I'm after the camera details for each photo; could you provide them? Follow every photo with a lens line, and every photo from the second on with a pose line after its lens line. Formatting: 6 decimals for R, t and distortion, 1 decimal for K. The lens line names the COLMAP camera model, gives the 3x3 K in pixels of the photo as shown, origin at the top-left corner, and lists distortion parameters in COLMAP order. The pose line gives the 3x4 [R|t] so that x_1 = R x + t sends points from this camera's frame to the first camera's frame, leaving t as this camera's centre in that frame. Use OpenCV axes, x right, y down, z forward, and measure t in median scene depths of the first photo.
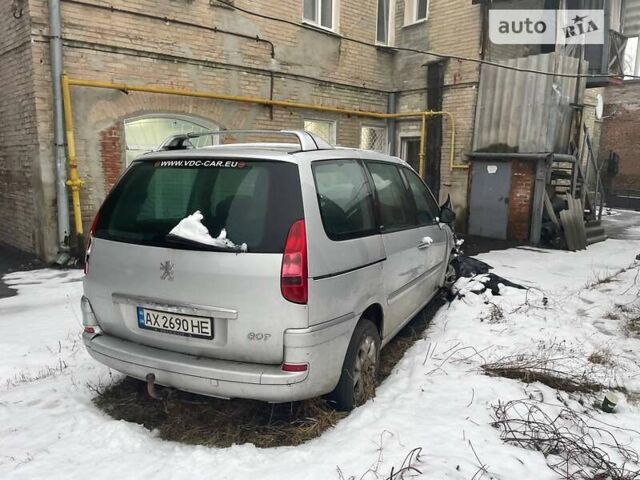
lens RADIAL K [[477.5, 0, 320.0], [0, 477.5, 240.0], [0, 0, 1]] dist [0.088143, -0.106995]
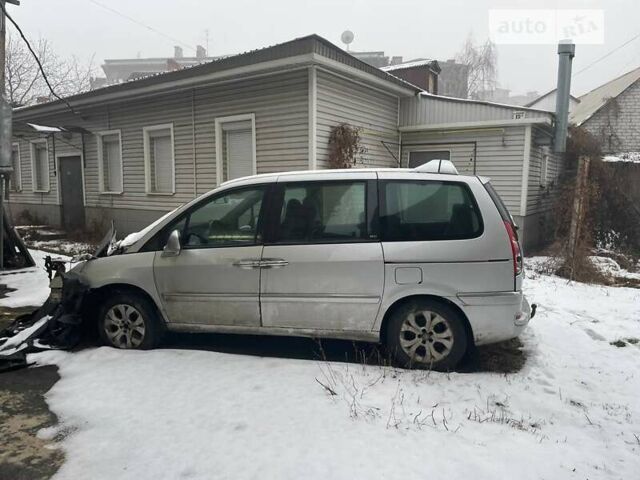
lens RADIAL K [[477.5, 0, 320.0], [0, 477.5, 240.0], [0, 0, 1]] dist [0.088143, -0.106995]
pose [[-0.167521, -0.123691, 0.978078, -0.587214], [0.144477, 0.978307, 0.148465, -0.100227], [-0.975225, 0.166181, -0.146017, 0.608976]]
